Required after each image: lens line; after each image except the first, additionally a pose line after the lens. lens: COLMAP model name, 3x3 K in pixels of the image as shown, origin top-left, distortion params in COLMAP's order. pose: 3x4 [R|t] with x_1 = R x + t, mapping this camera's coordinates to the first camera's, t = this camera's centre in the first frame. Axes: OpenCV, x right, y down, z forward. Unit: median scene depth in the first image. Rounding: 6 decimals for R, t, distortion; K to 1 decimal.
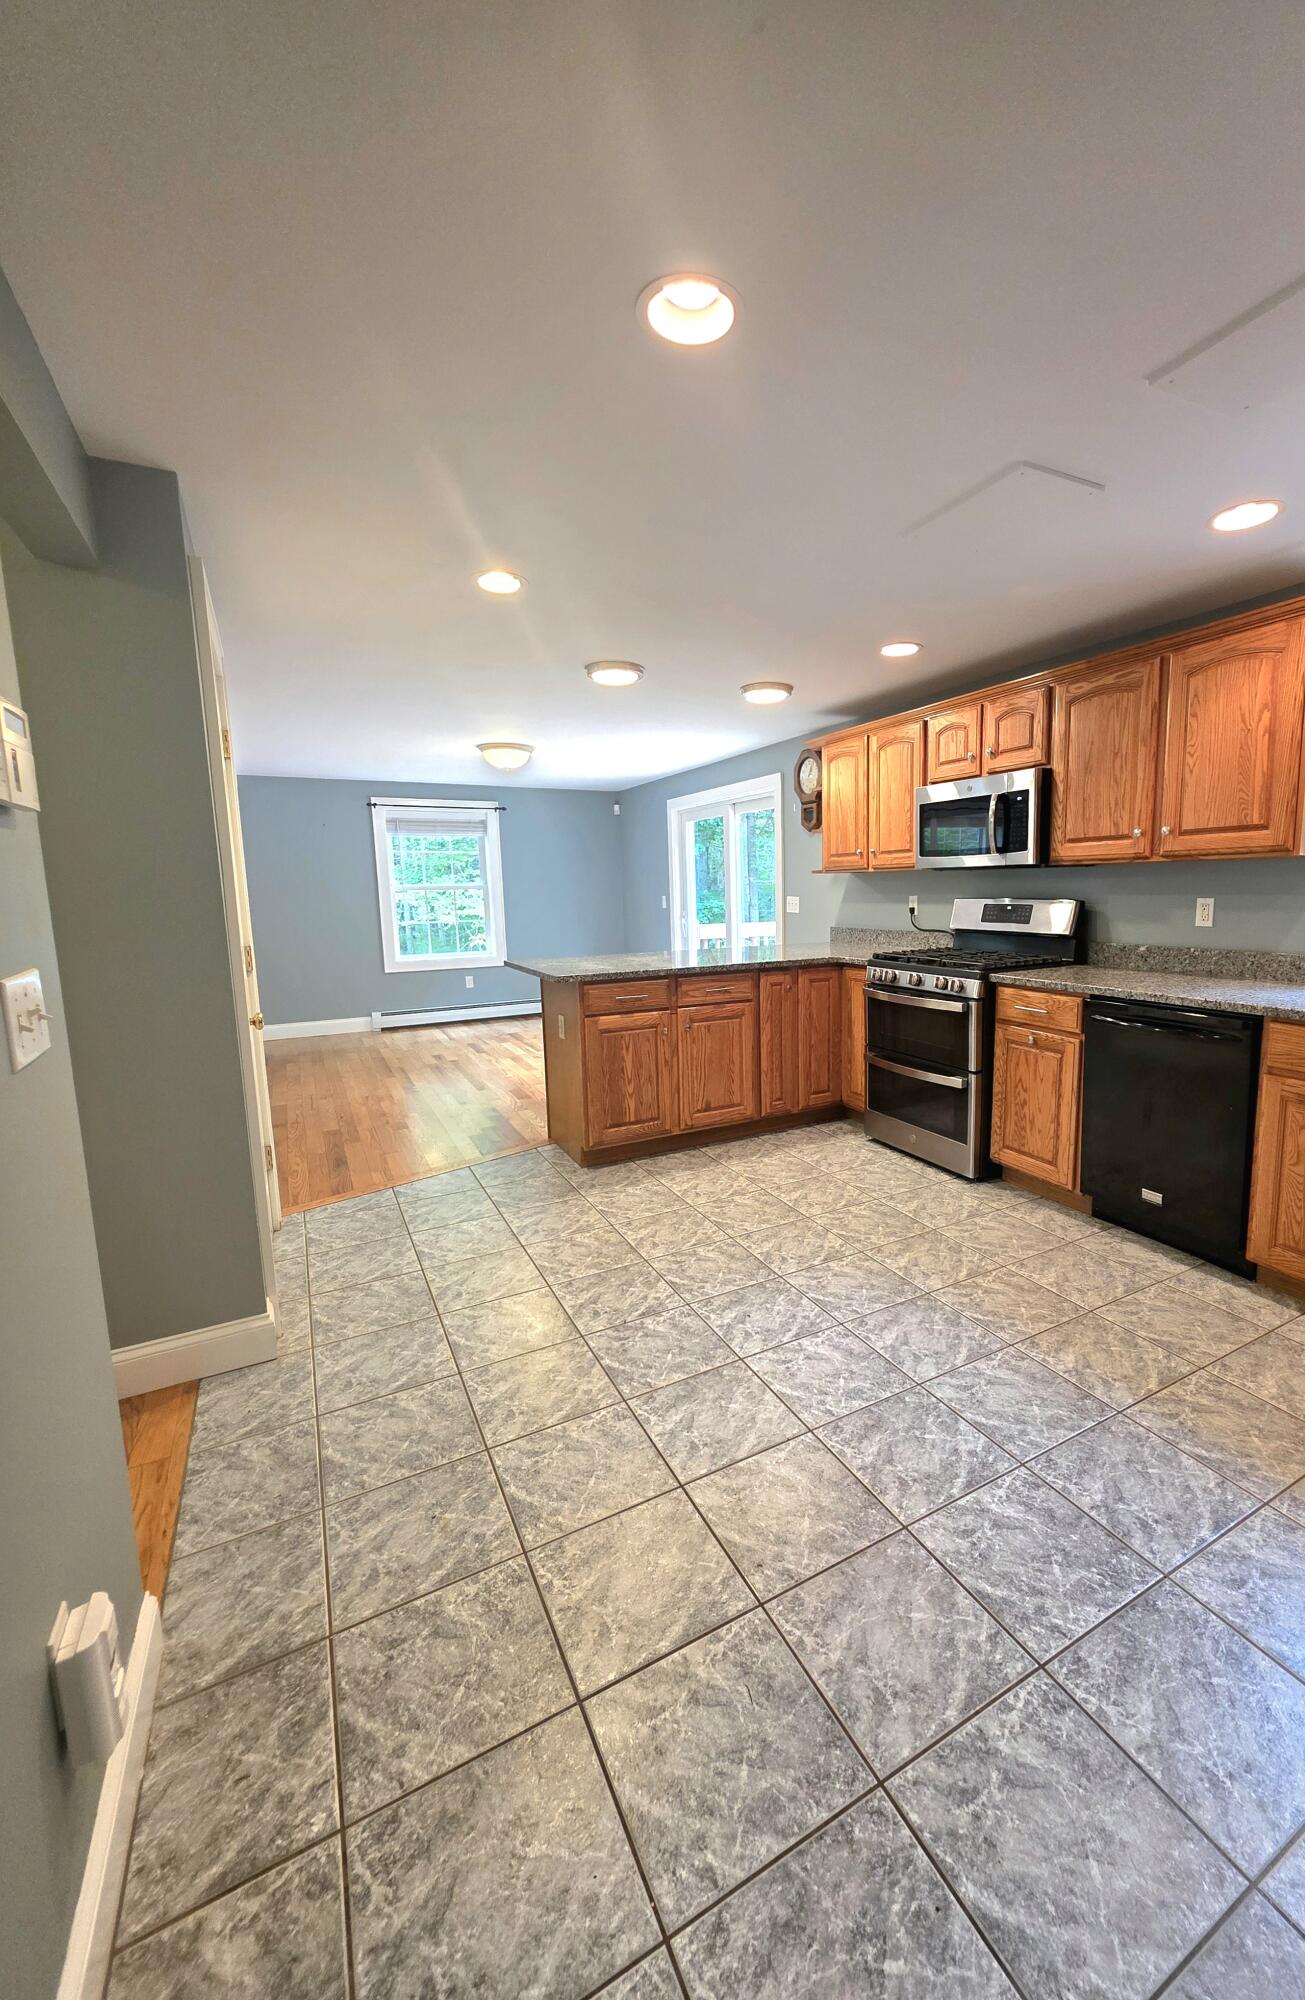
lens RADIAL K [[801.7, 0, 748.4], [0, 801.7, 999.6], [0, 0, 1]] dist [-0.000335, 0.000415]
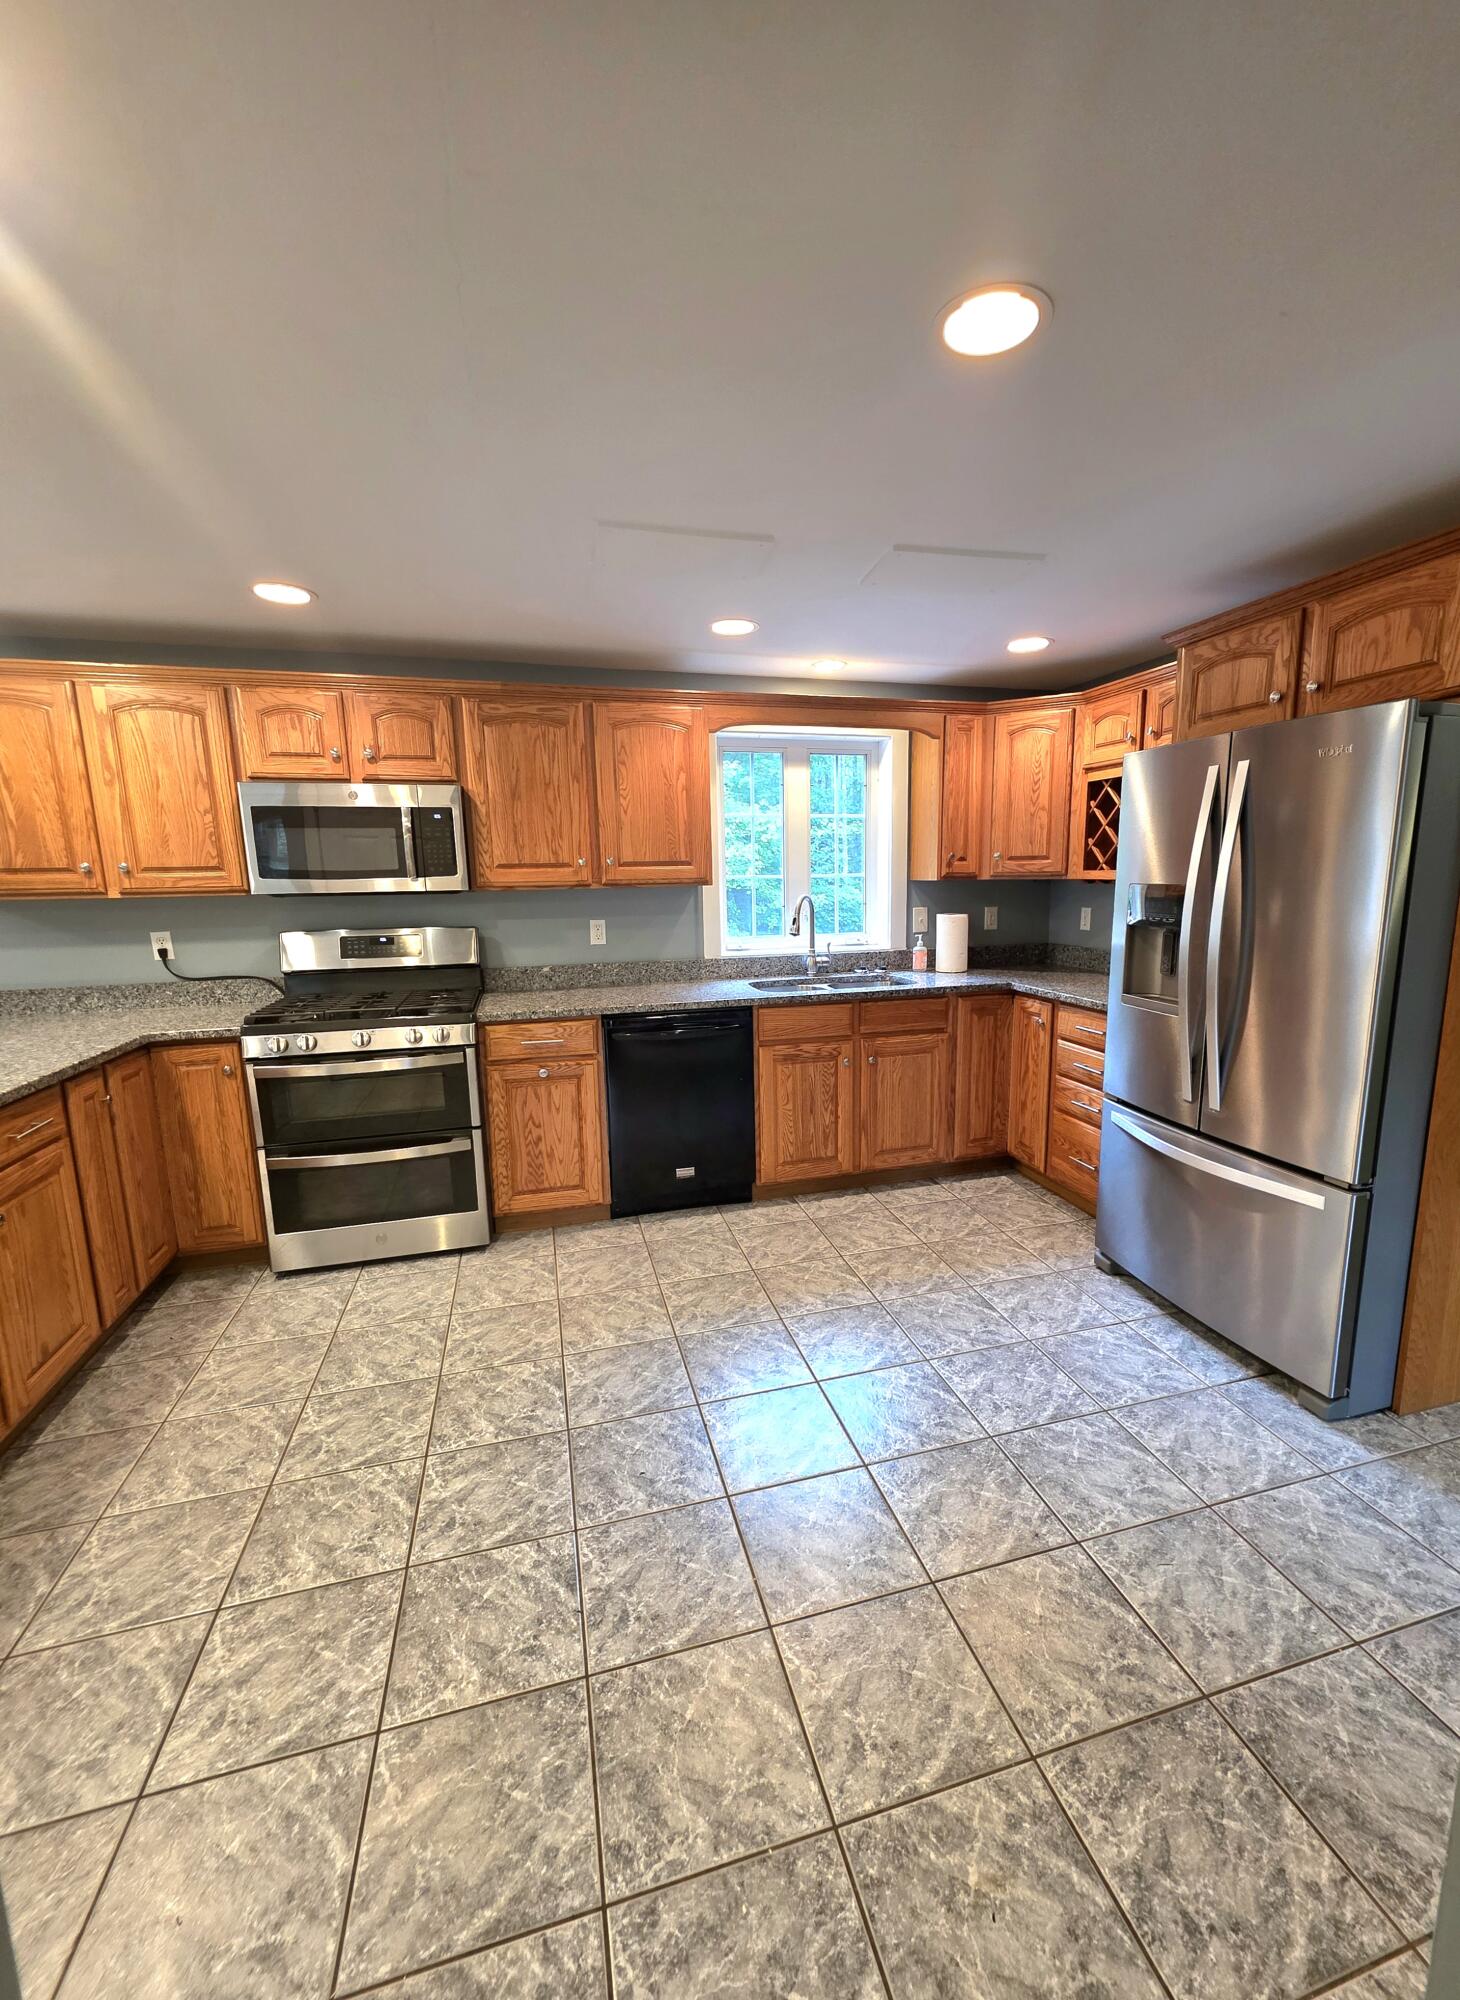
lens RADIAL K [[812.9, 0, 763.2], [0, 812.9, 1014.4], [0, 0, 1]] dist [0.002973, -0.000147]
pose [[0.239935, -0.152665, 0.958710, -0.511713], [0.149095, 0.981636, 0.119002, -0.095998], [-0.959272, 0.114386, 0.258290, 0.481093]]
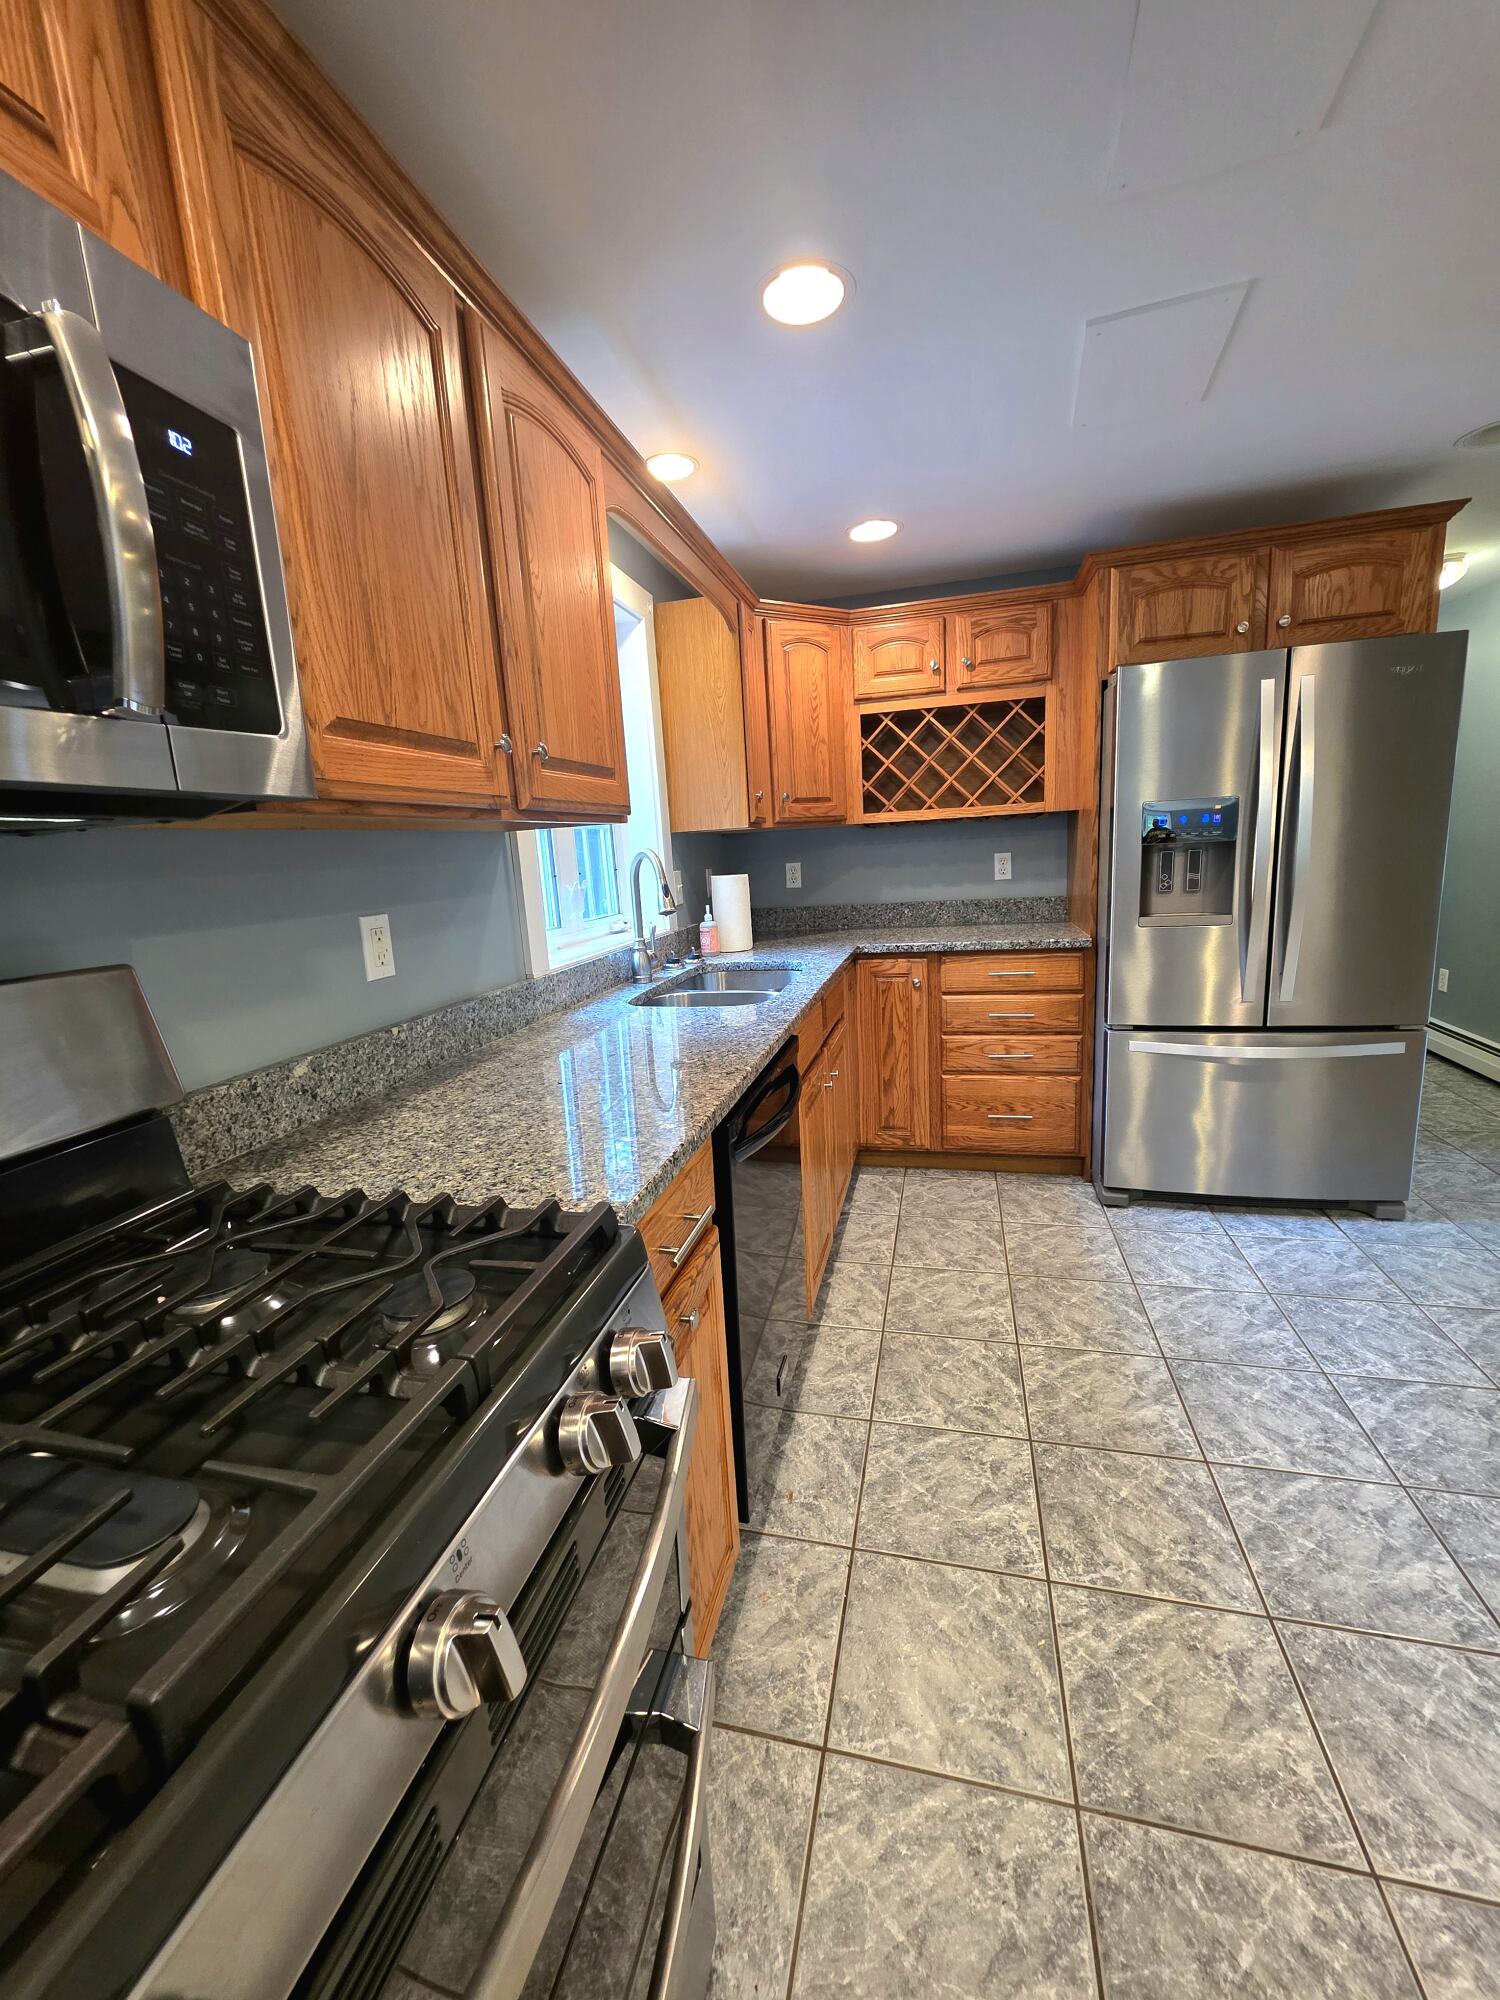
lens RADIAL K [[794.1, 0, 745.6], [0, 794.1, 997.1], [0, 0, 1]] dist [0.001235, -0.000131]
pose [[-0.715050, -0.068295, 0.695729, 0.109879], [0.170313, 0.948211, 0.268122, -0.166193], [-0.678009, 0.310213, -0.666387, 1.161370]]
